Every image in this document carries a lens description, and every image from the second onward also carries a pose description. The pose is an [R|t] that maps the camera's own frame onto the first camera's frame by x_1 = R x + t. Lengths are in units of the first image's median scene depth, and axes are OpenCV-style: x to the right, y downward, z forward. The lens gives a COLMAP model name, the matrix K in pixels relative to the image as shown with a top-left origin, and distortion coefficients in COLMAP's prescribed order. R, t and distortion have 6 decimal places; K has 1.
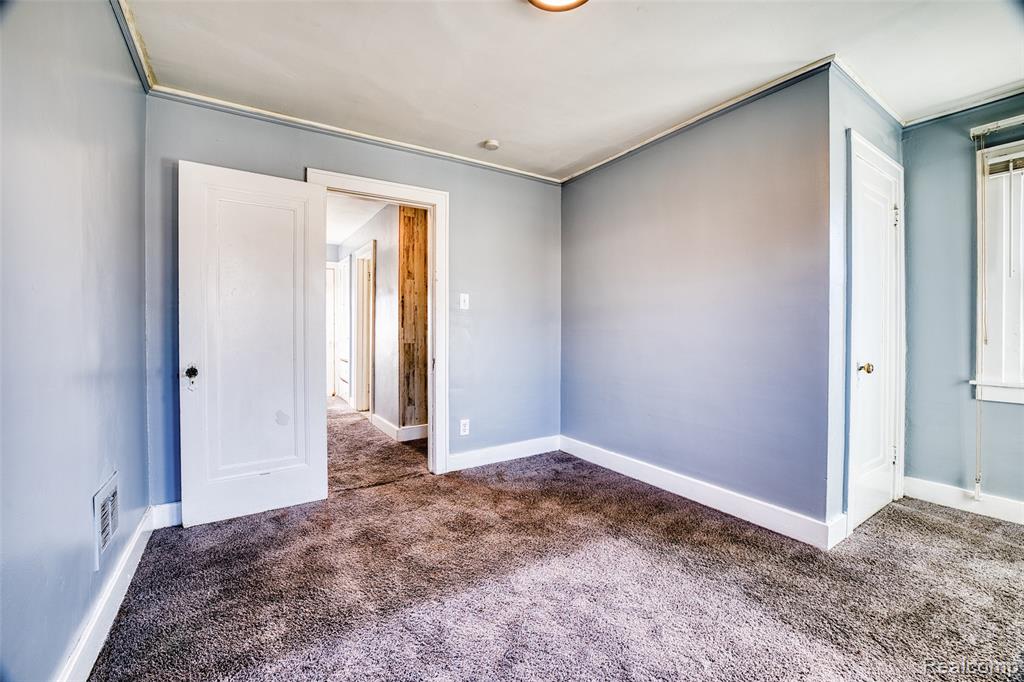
lens RADIAL K [[419.1, 0, 503.4], [0, 419.1, 334.2], [0, 0, 1]] dist [-0.015152, 0.000212]
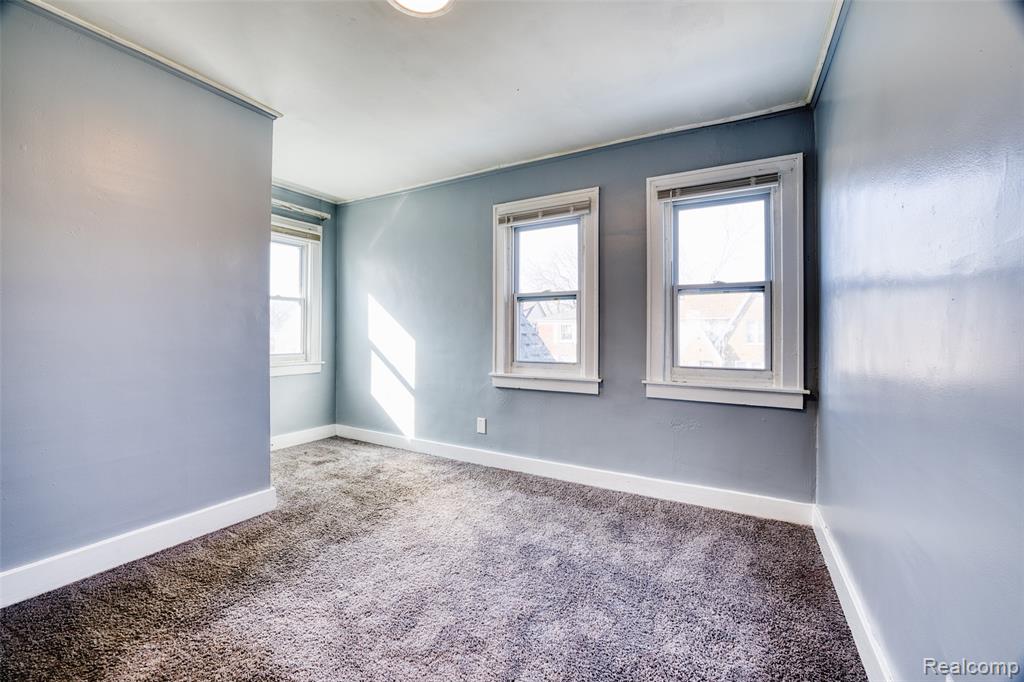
lens RADIAL K [[419.1, 0, 503.4], [0, 419.1, 334.2], [0, 0, 1]] dist [-0.015152, 0.000212]
pose [[-0.472941, 0.001089, 0.881094, -0.601683], [0.007180, 0.999971, 0.002618, 0.001543], [-0.881065, 0.007565, -0.472935, 0.923525]]
